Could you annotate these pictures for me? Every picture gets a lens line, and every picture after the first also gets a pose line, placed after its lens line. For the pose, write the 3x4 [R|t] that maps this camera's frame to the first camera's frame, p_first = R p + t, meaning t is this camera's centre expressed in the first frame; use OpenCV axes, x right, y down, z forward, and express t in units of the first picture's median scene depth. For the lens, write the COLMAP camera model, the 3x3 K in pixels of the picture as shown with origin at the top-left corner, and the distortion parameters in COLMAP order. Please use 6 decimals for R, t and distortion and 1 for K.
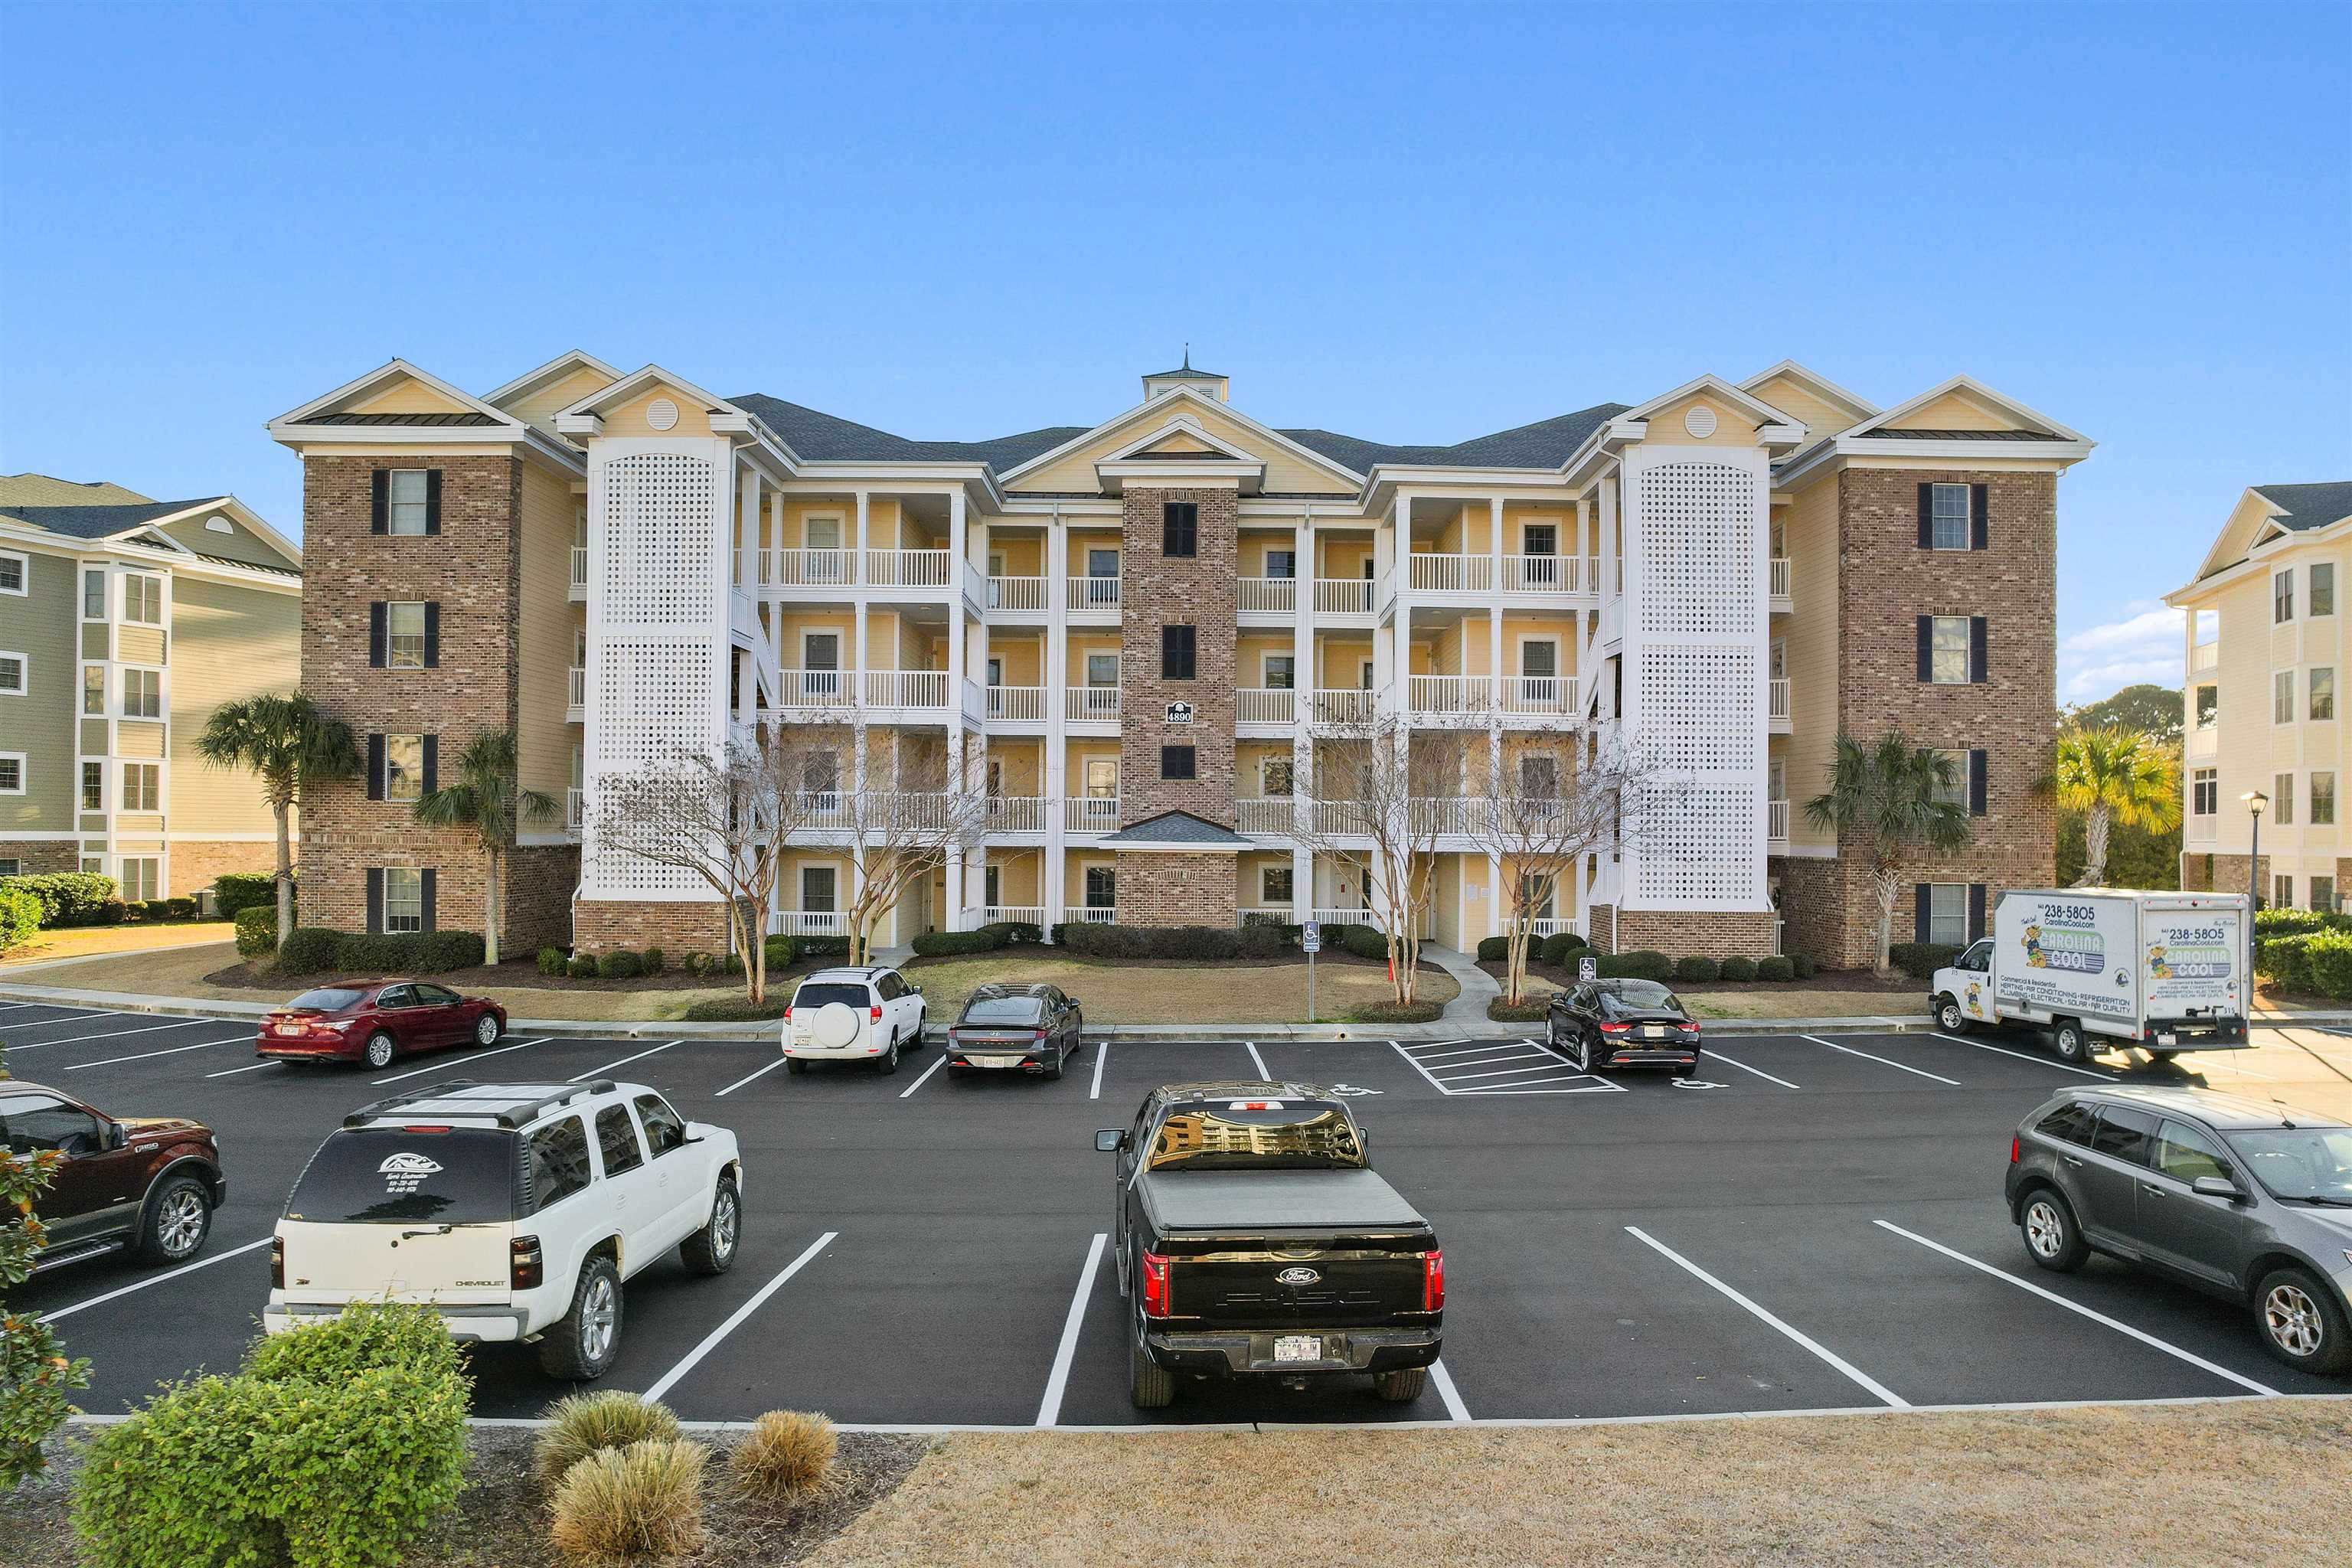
lens RADIAL K [[1393.3, 0, 1172.2], [0, 1393.3, 829.1], [0, 0, 1]] dist [-0.040283, 0.000039]
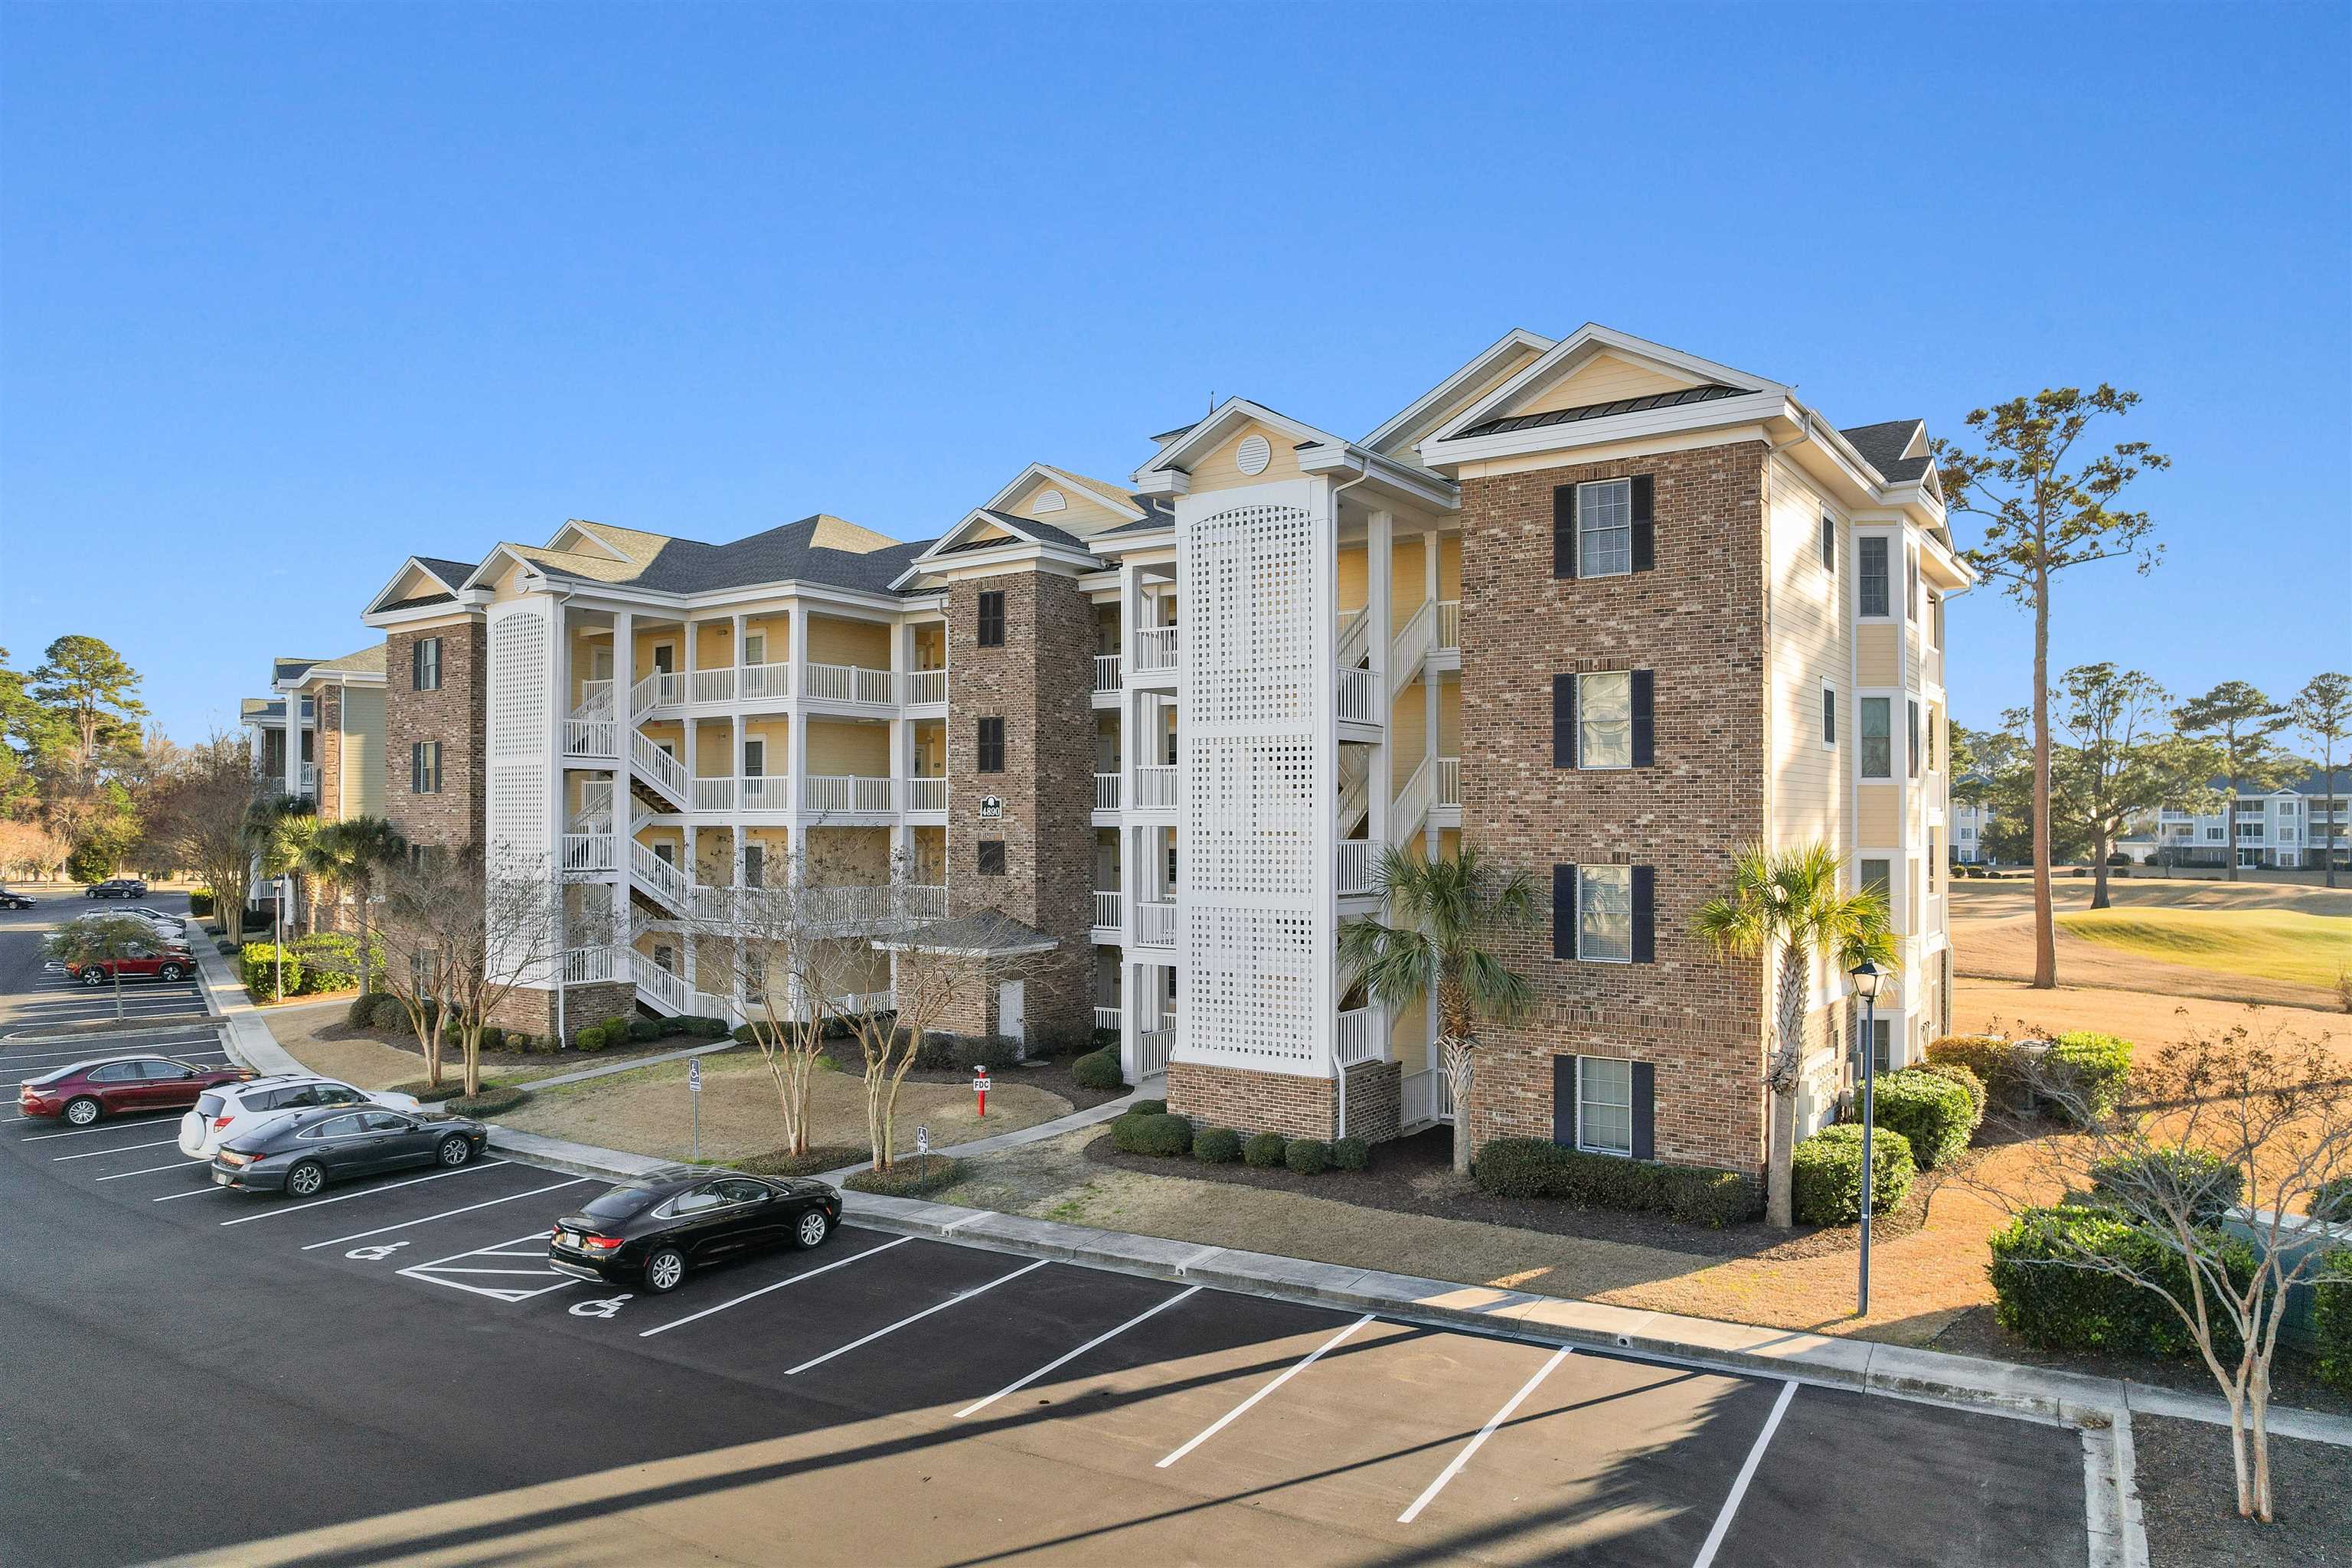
lens RADIAL K [[1393.3, 0, 1172.2], [0, 1393.3, 829.1], [0, 0, 1]] dist [-0.040283, 0.000039]
pose [[0.844286, -0.009751, -0.535804, 0.728896], [0.007796, 0.999952, -0.005915, -0.070607], [0.535836, 0.000816, 0.844322, 0.282162]]
